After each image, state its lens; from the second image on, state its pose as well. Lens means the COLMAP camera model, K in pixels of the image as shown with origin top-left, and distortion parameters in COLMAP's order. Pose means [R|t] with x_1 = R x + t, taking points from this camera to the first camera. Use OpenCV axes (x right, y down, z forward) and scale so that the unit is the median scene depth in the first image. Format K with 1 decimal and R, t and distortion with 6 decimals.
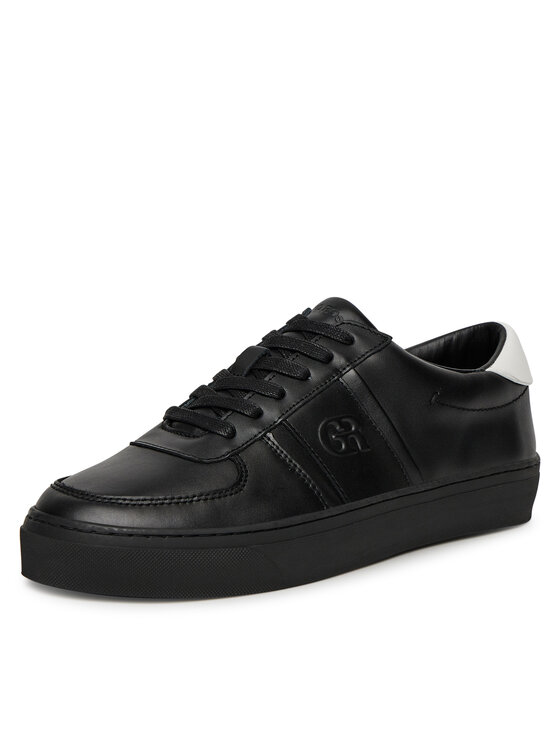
lens RADIAL K [[2197.4, 0, 280.0], [0, 2197.4, 373.0], [0, 0, 1]] dist [0.036500, 0.189836]
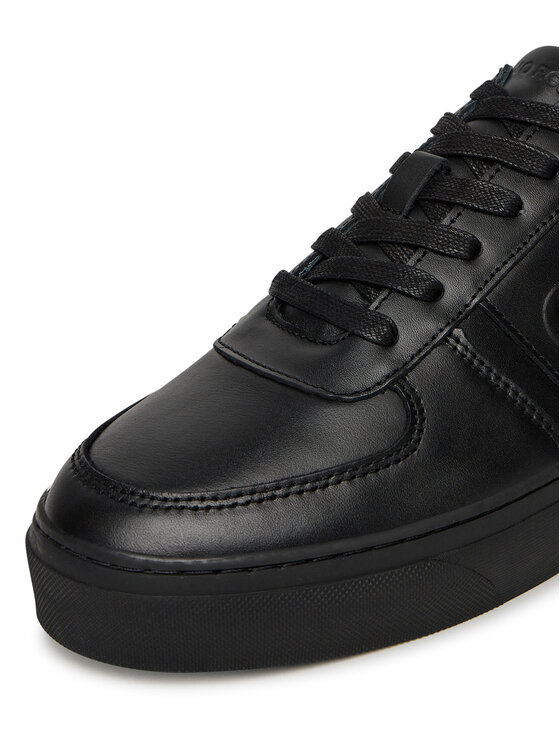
lens RADIAL K [[1536.9, 0, 280.0], [0, 1536.9, 373.0], [0, 0, 1]] dist [0.037498, -0.228734]
pose [[0.995782, -0.044652, -0.080150, -0.018925], [0.064898, 0.960306, 0.271293, -0.070618], [0.064855, -0.275350, 0.959154, 0.616728]]
